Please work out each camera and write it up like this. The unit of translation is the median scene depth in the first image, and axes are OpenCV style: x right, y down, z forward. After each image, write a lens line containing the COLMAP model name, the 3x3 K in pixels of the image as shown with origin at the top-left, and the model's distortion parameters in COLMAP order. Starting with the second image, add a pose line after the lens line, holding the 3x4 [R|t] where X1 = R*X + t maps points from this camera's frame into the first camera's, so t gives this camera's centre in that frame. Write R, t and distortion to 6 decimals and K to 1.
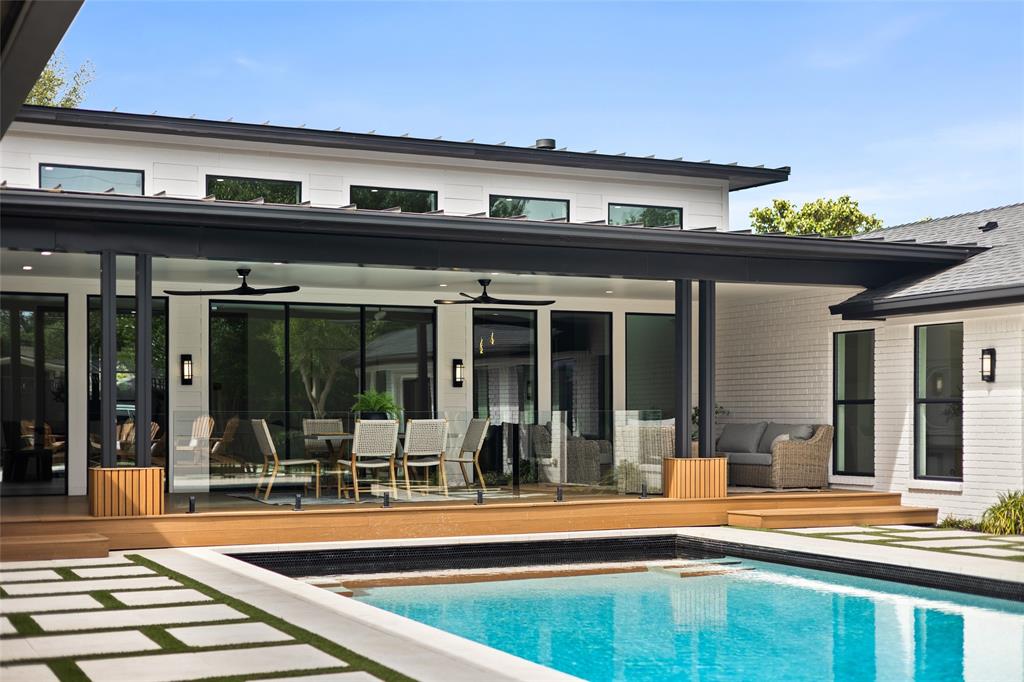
lens RADIAL K [[1472.8, 0, 512.0], [0, 1472.8, 344.1], [0, 0, 1]] dist [0.004481, 0.000000]
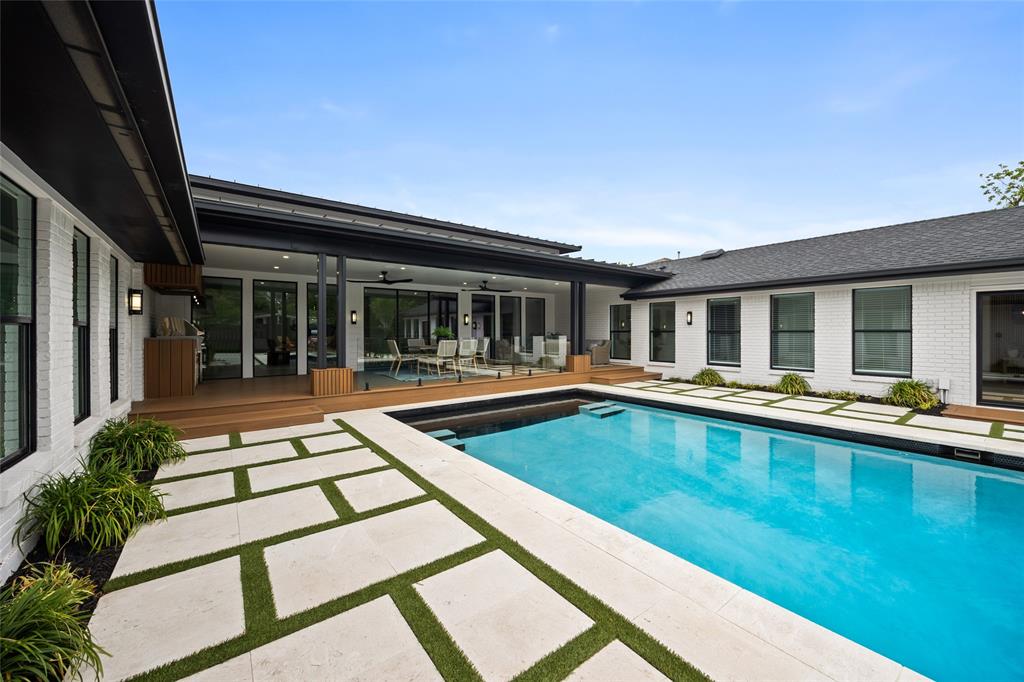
lens RADIAL K [[391.8, 0, 511.8], [0, 391.8, 330.7], [0, 0, 1]] dist [-0.002085, -0.000029]
pose [[0.977832, 0.001435, 0.209386, -0.112708], [-0.010617, 0.999030, 0.042734, 0.009971], [-0.209122, -0.044010, 0.976899, 0.371276]]
